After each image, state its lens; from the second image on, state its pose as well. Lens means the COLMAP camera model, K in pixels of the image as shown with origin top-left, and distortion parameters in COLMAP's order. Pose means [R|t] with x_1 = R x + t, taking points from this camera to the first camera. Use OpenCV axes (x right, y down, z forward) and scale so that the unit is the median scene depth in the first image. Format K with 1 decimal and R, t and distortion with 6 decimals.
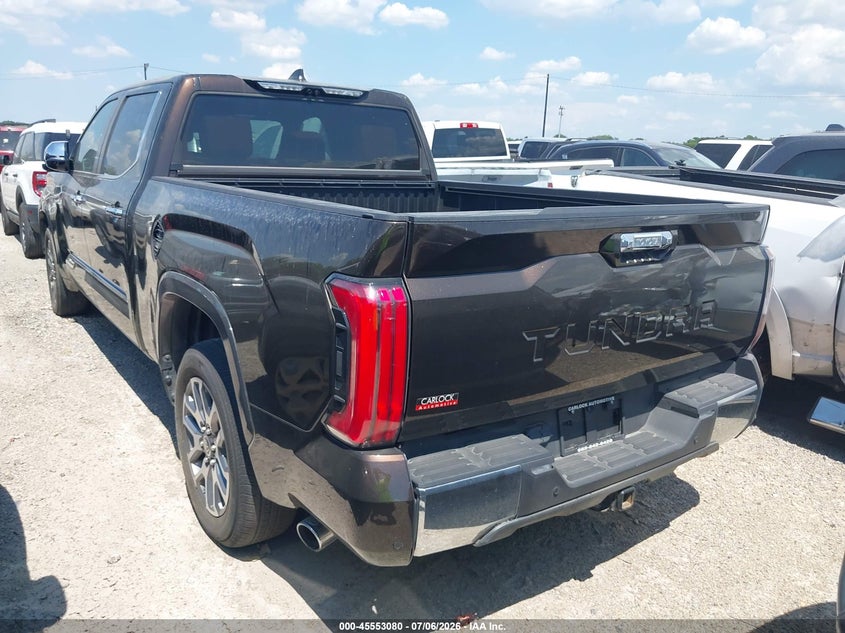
lens RADIAL K [[668.0, 0, 423.3], [0, 668.0, 311.6], [0, 0, 1]] dist [0.012010, 0.001953]
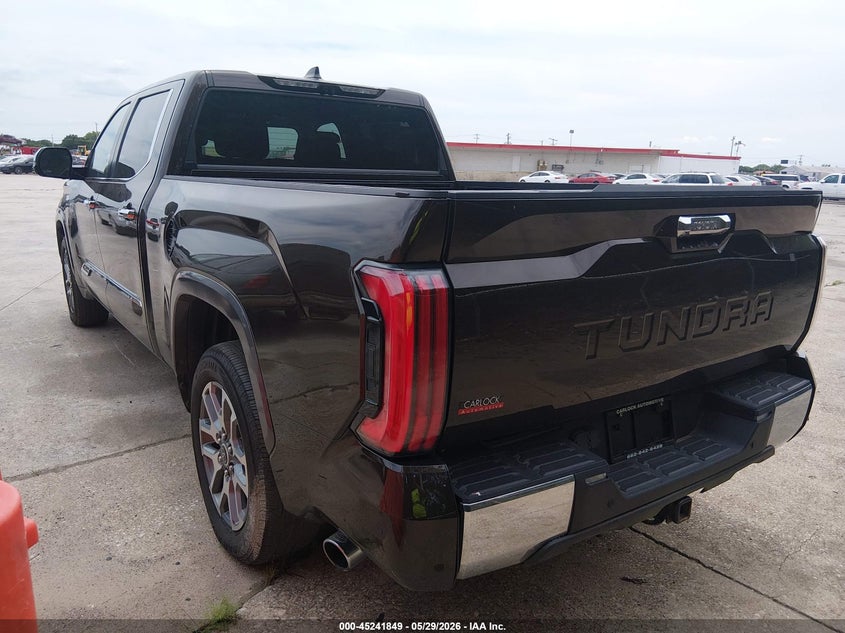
lens RADIAL K [[649.5, 0, 421.0], [0, 649.5, 316.9], [0, 0, 1]] dist [-0.014944, -0.003870]
pose [[0.999718, -0.016133, -0.017404, -0.032222], [0.015979, 0.999832, -0.008956, 0.018429], [0.017546, 0.008675, 0.999808, 0.101012]]
